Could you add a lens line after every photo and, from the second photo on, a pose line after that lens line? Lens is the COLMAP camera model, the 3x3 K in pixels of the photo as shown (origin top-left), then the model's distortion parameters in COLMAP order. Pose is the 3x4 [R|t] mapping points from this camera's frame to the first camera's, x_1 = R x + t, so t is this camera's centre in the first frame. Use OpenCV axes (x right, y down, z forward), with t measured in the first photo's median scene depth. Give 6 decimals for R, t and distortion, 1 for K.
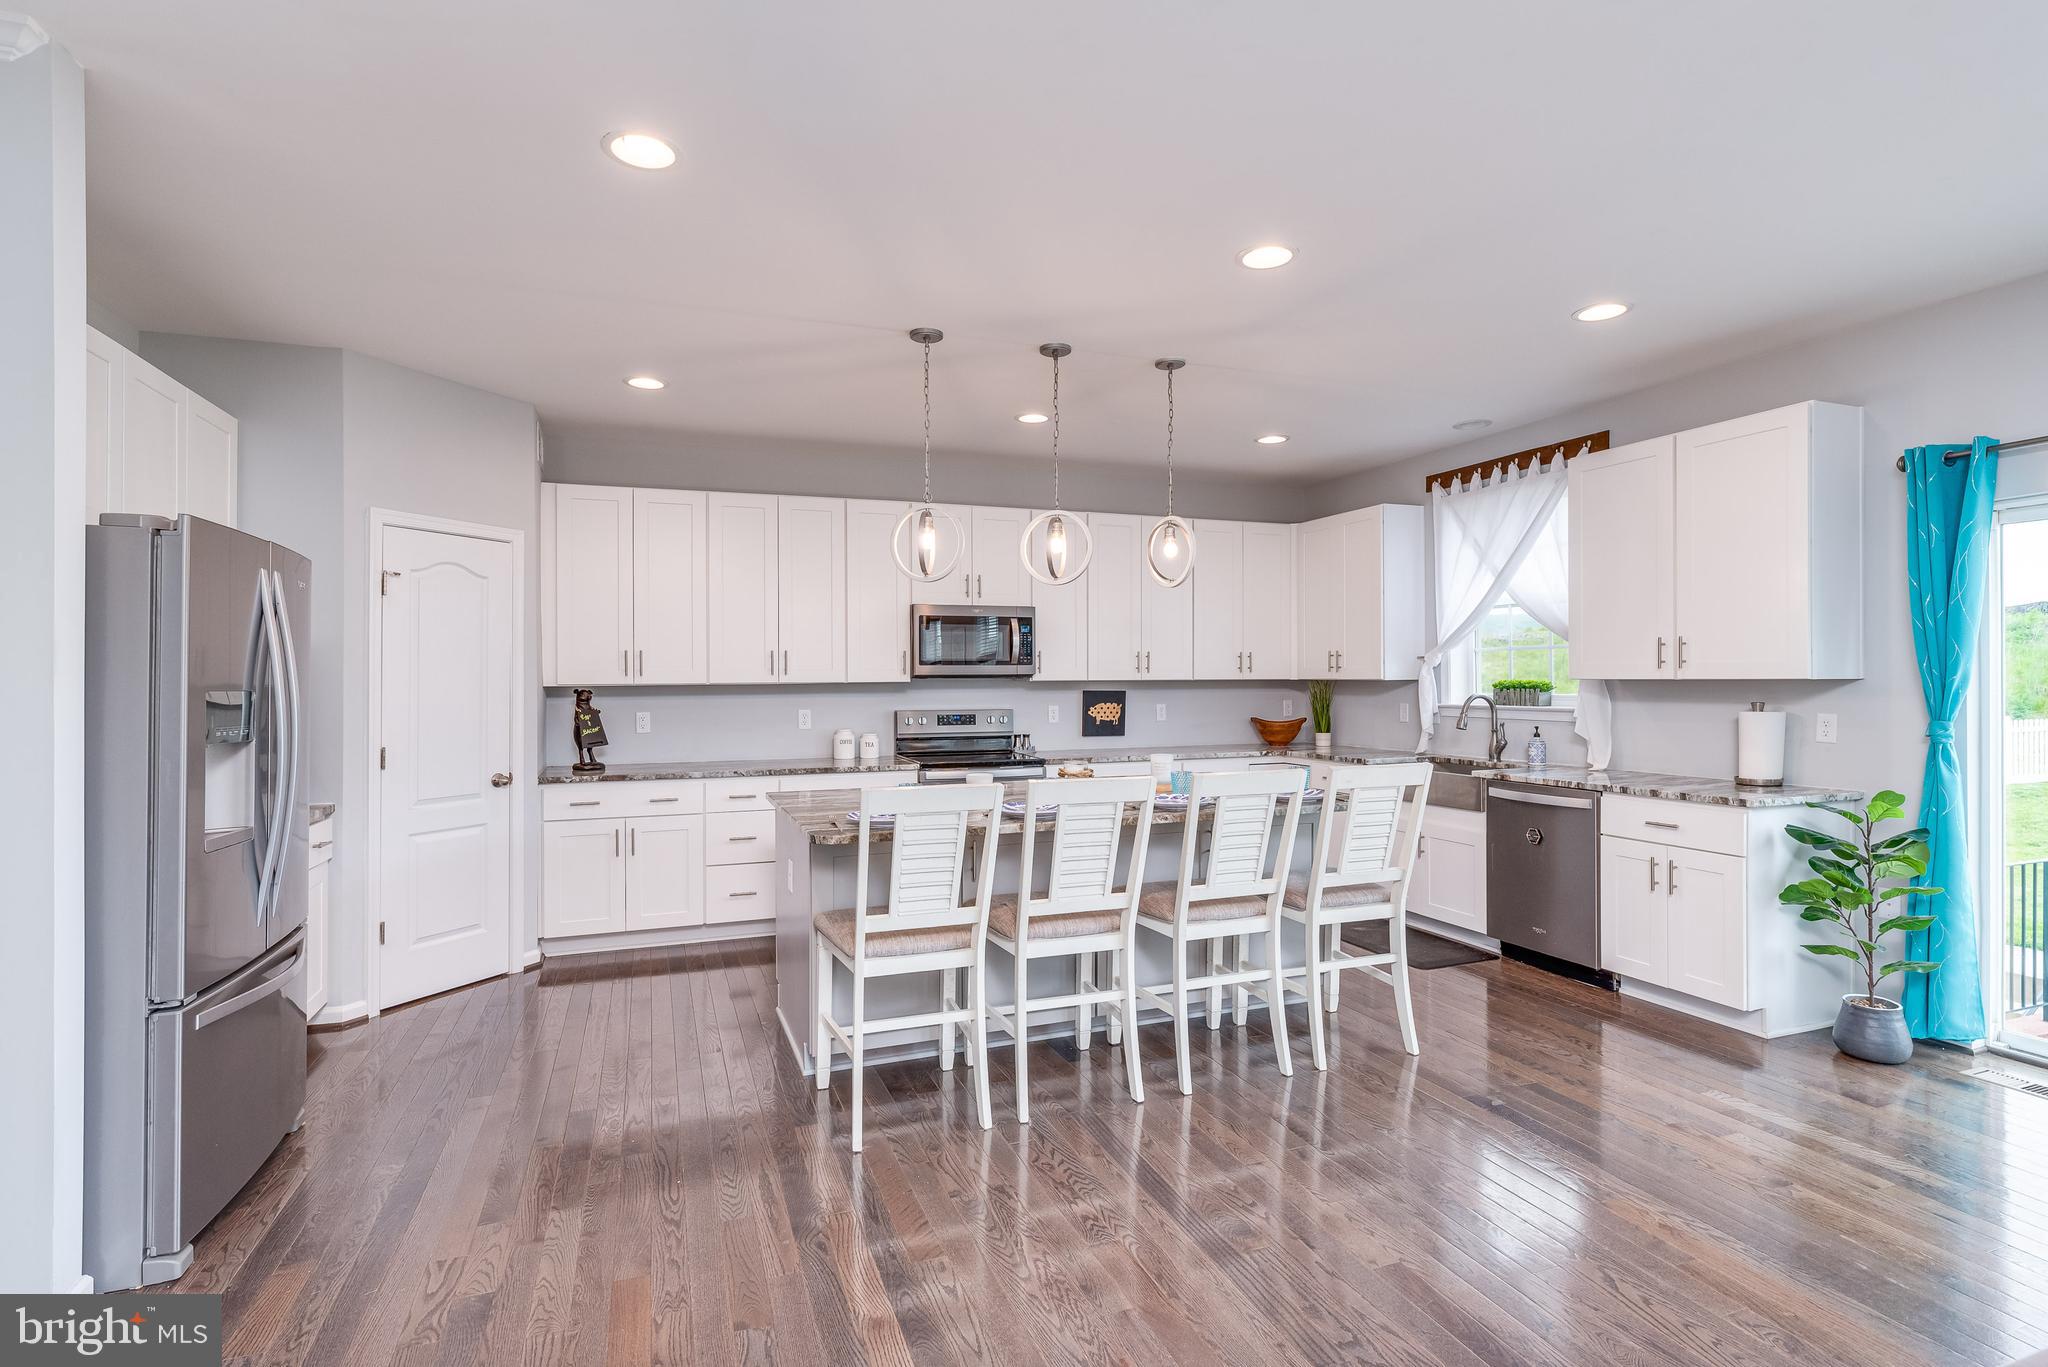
lens RADIAL K [[991.0, 0, 1016.7], [0, 991.0, 680.6], [0, 0, 1]] dist [-0.000046, 0.000698]
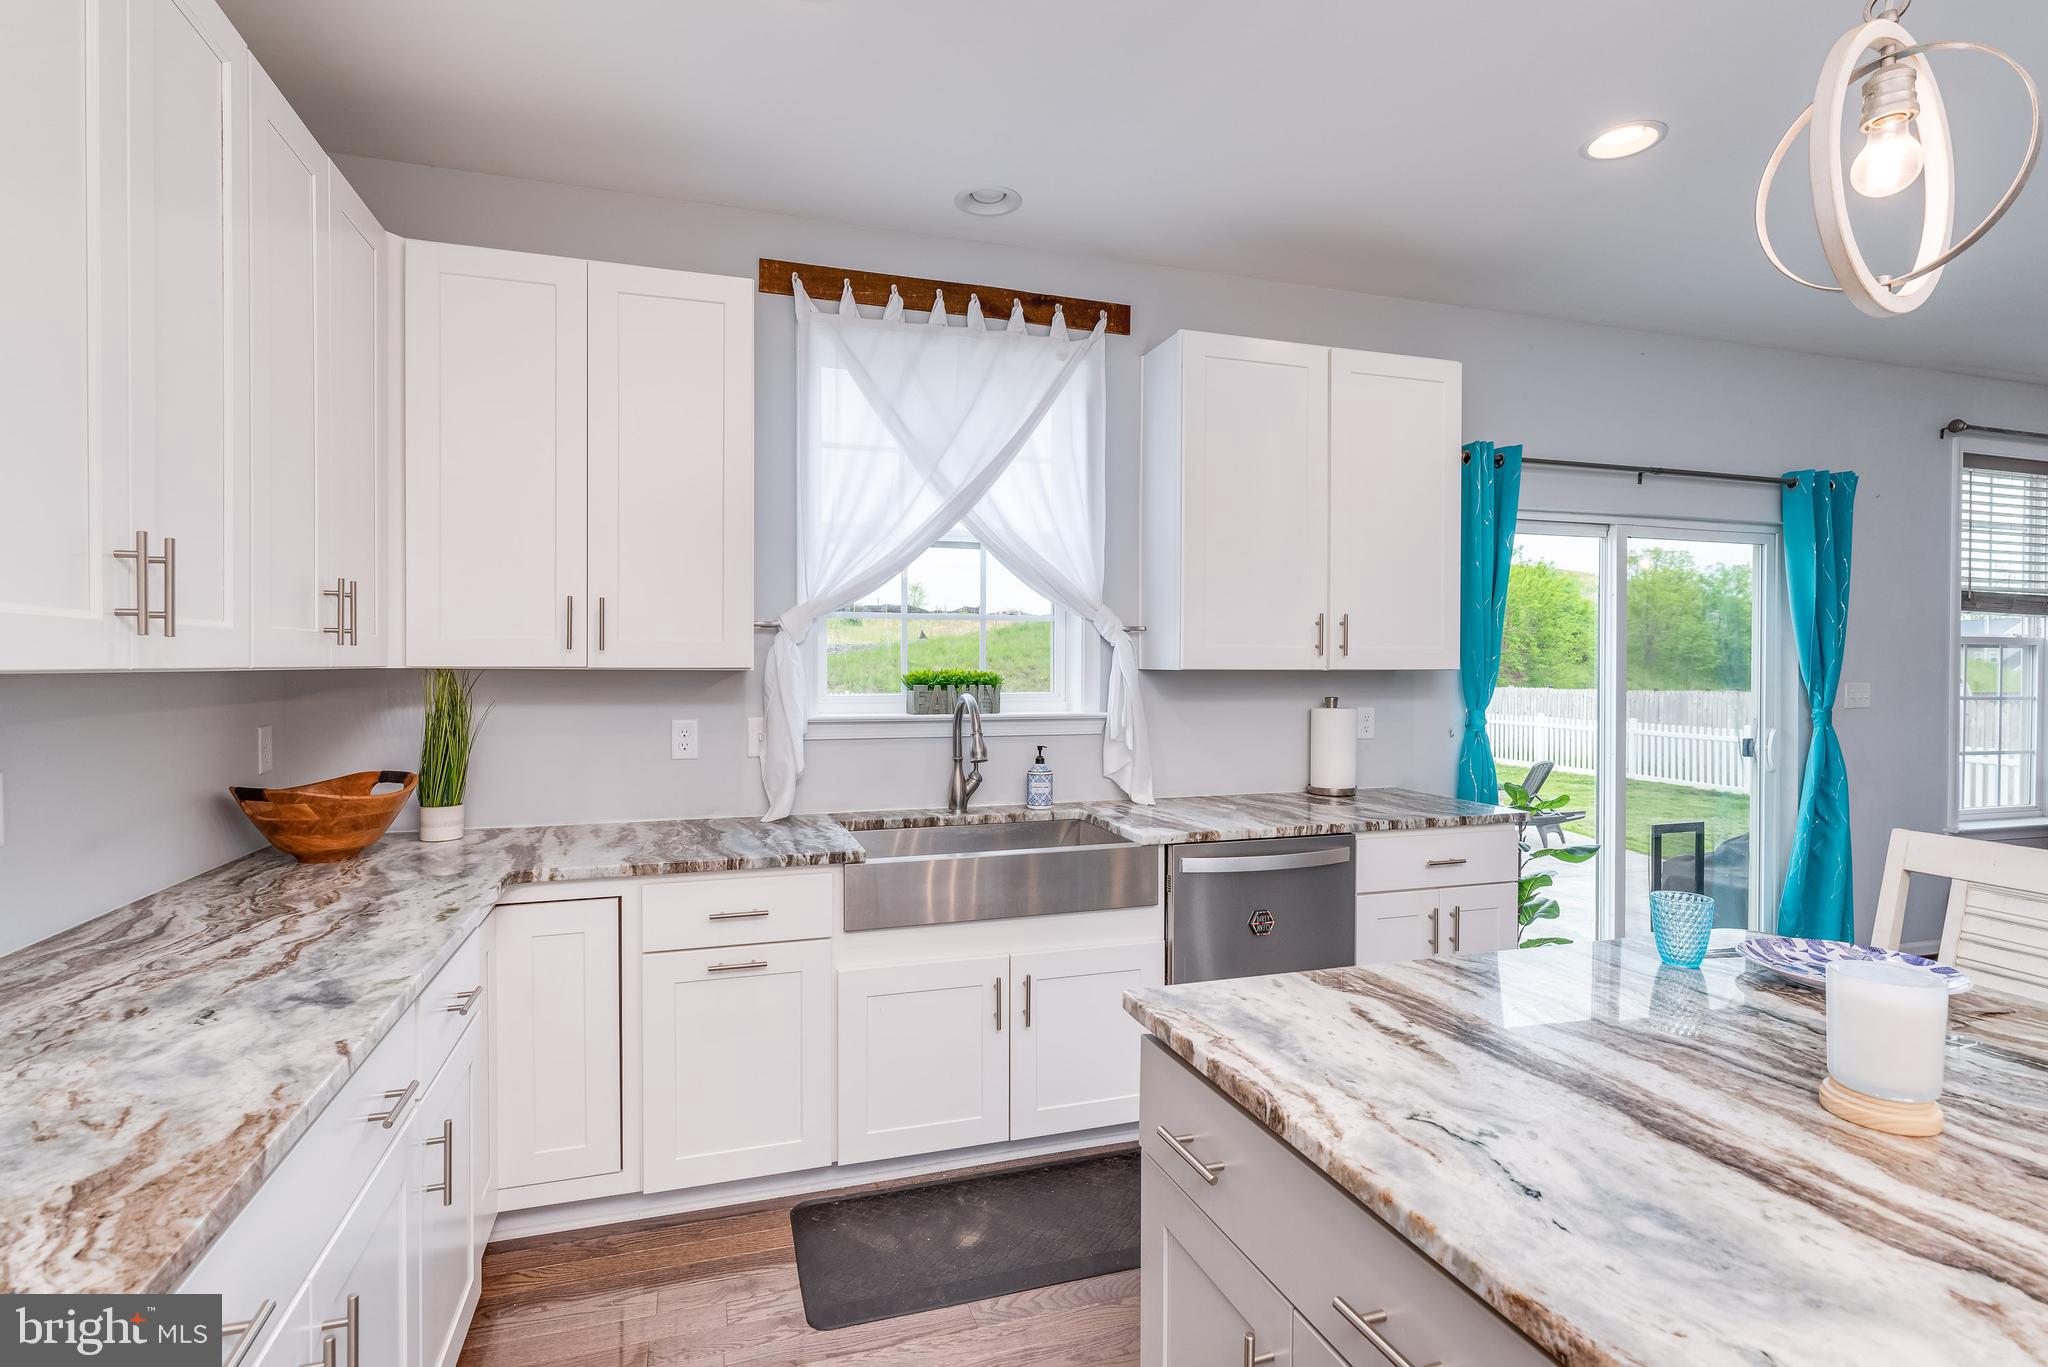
lens RADIAL K [[1013.4, 0, 1024.0], [0, 1013.4, 683.5], [0, 0, 1]] dist [0.012660, 0.000177]
pose [[0.043673, -0.012916, 0.998962, -0.101162], [-0.001013, 0.999915, 0.012973, -0.000994], [-0.999045, -0.001578, 0.043657, 0.934288]]
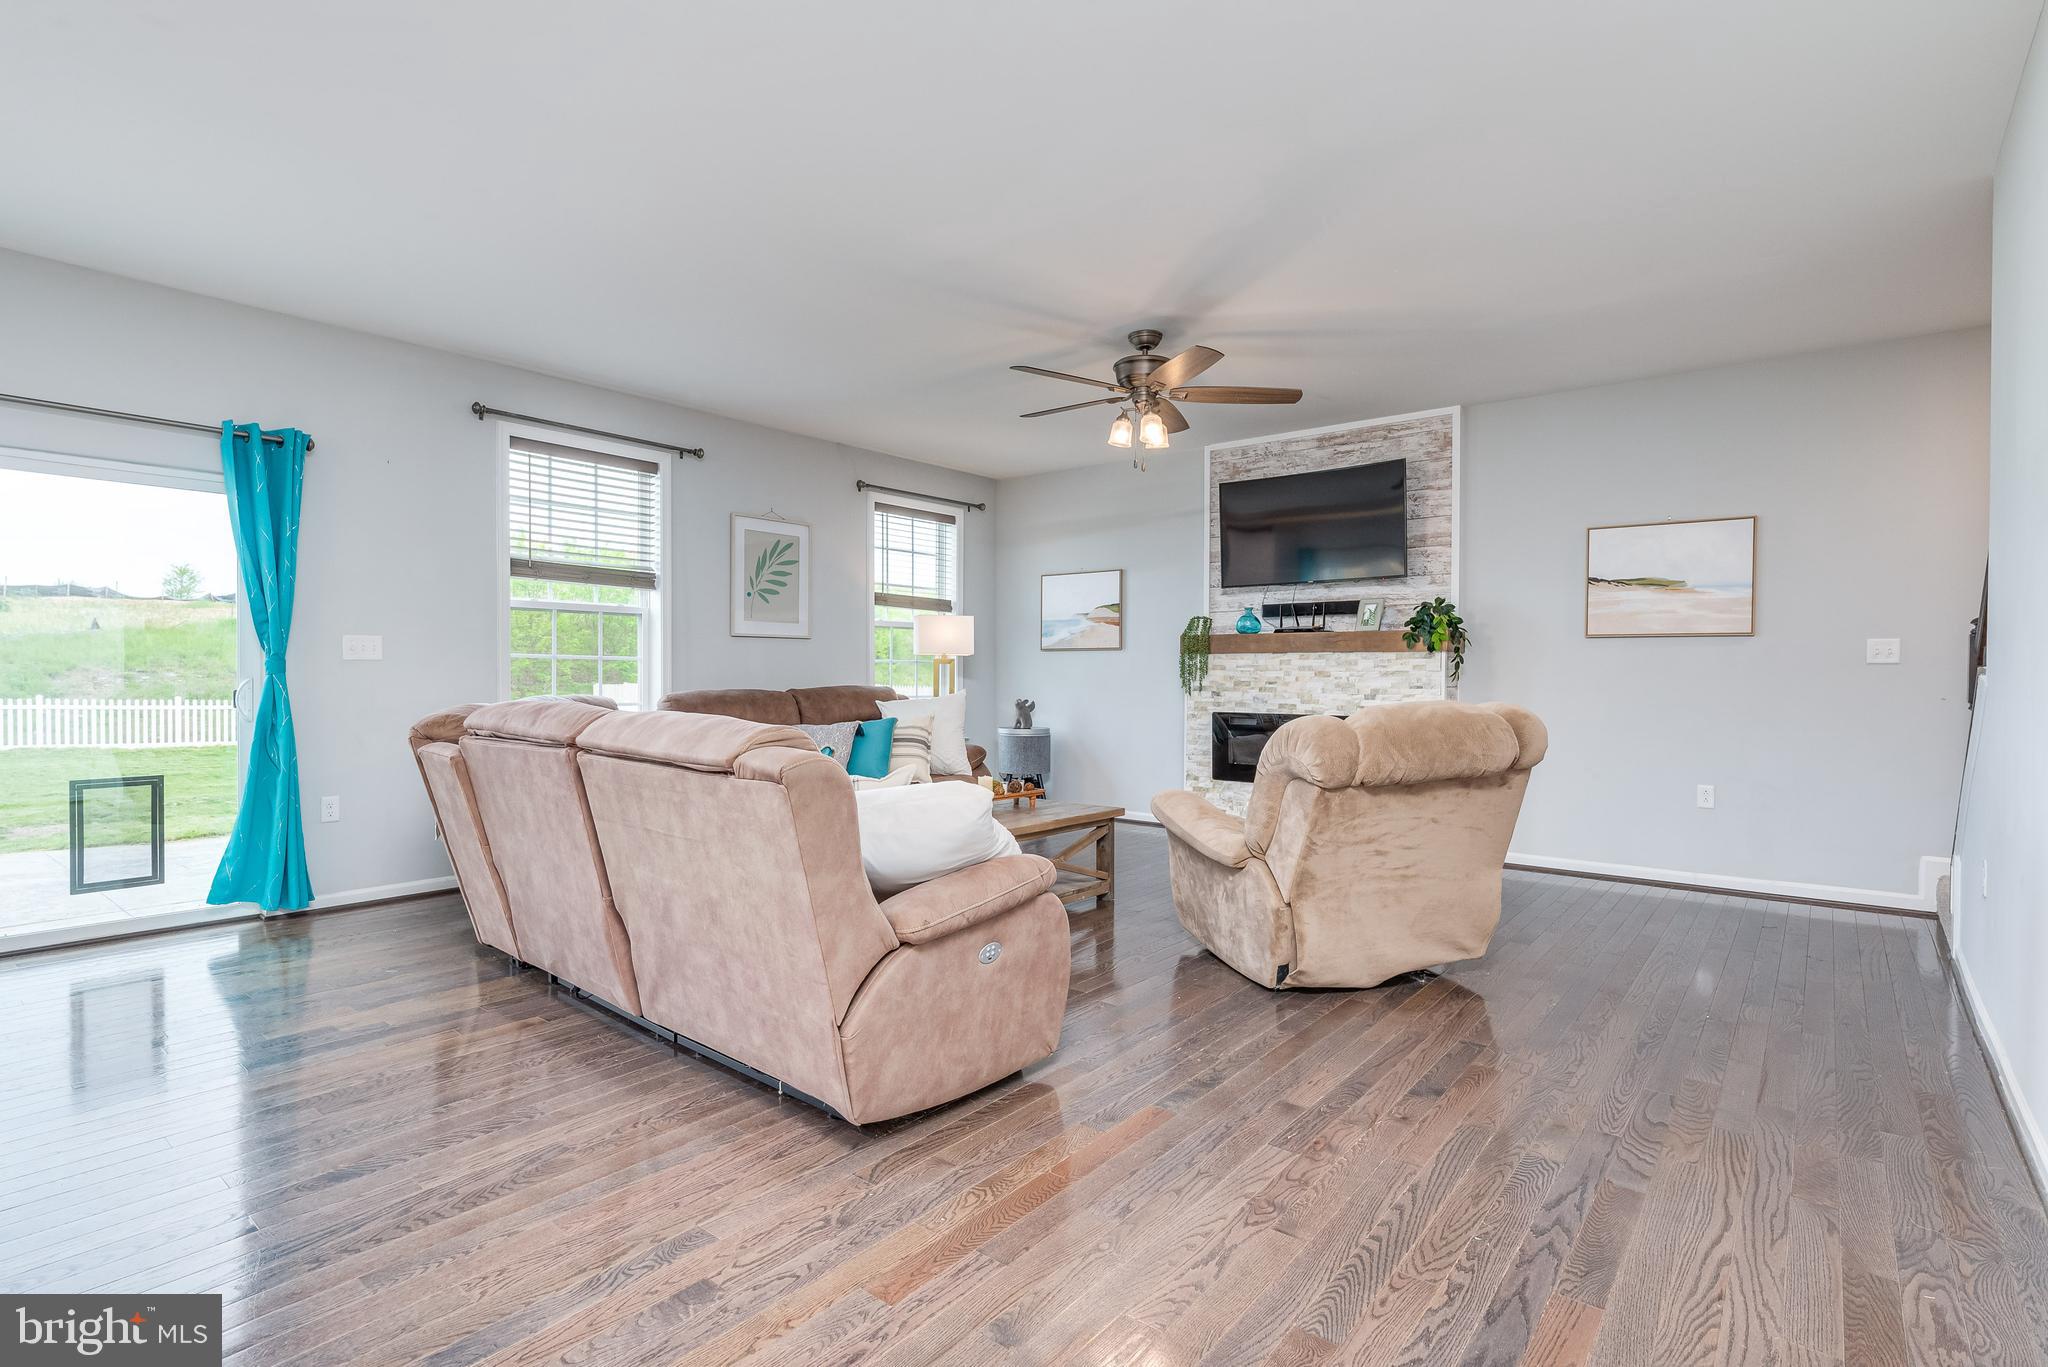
lens RADIAL K [[991.0, 0, 1016.7], [0, 991.0, 680.6], [0, 0, 1]] dist [-0.000046, 0.000698]
pose [[-0.503576, -0.003492, 0.863944, -0.267327], [-0.000286, 0.999992, 0.003875, 0.044950], [-0.863951, 0.001705, -0.503574, 0.224931]]
